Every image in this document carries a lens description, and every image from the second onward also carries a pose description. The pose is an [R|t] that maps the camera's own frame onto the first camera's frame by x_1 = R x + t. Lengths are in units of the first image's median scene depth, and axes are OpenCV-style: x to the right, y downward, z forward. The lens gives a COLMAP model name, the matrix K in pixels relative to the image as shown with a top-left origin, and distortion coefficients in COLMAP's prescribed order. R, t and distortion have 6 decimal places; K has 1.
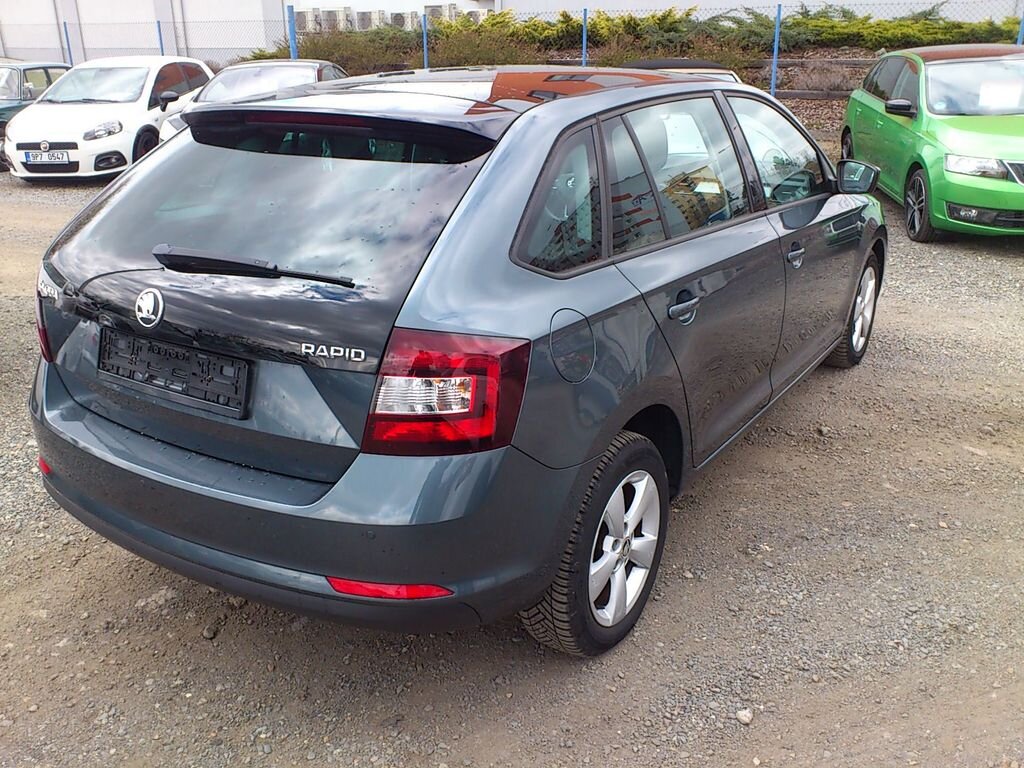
lens RADIAL K [[927.7, 0, 514.7], [0, 927.7, 380.5], [0, 0, 1]] dist [-0.003013, 0.000000]
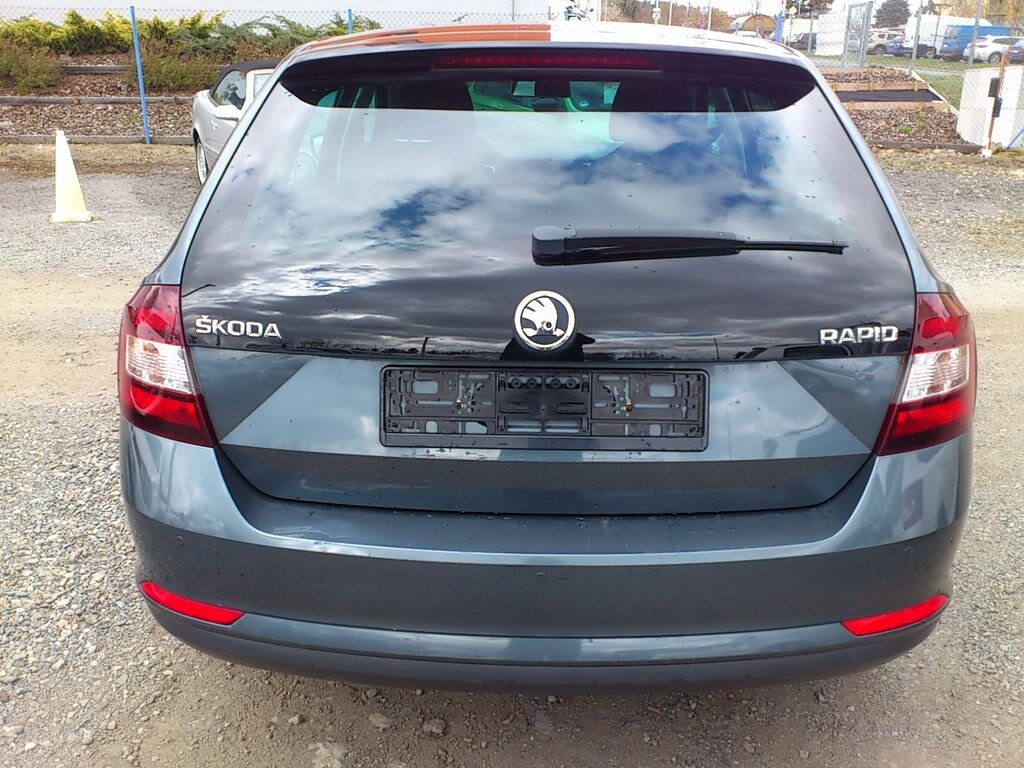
lens RADIAL K [[927.7, 0, 513.7], [0, 927.7, 388.0], [0, 0, 1]] dist [-0.003013, 0.000000]
pose [[0.851849, -0.160198, 0.498687, -0.091547], [0.165266, 0.985652, 0.034326, -0.006680], [-0.497031, 0.053175, 0.866102, 0.050472]]
